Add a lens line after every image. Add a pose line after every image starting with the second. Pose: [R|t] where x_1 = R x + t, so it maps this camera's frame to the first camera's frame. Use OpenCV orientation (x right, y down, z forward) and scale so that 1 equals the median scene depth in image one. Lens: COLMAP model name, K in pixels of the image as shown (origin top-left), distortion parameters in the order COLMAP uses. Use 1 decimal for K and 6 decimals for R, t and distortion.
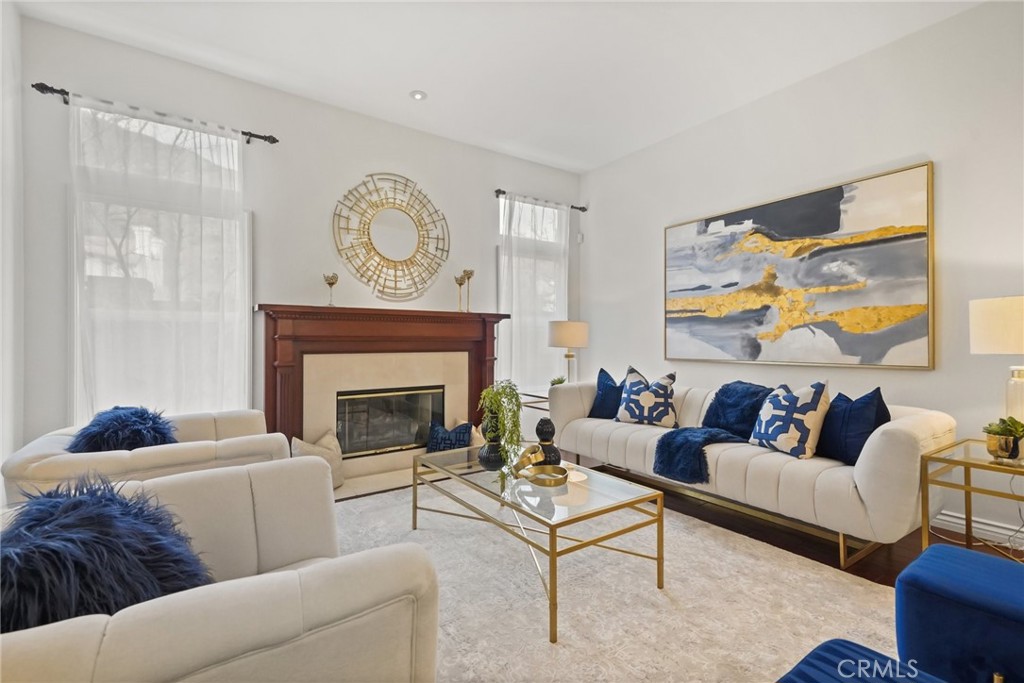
lens RADIAL K [[466.8, 0, 513.4], [0, 466.8, 343.8], [0, 0, 1]] dist [0.036372, -0.007942]
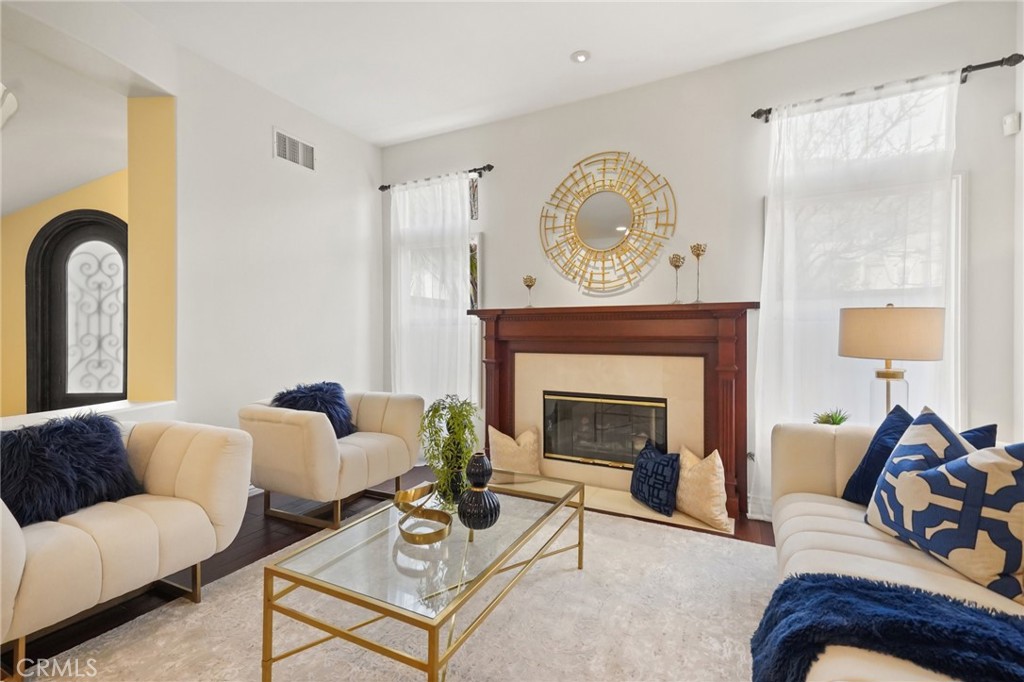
lens RADIAL K [[466.8, 0, 494.5], [0, 466.8, 338.5], [0, 0, 1]] dist [0.036372, -0.007942]
pose [[0.443638, 0.010826, -0.896141, 0.458063], [-0.006871, 0.999939, 0.008679, -0.018291], [0.896180, 0.002307, 0.443685, 0.430891]]
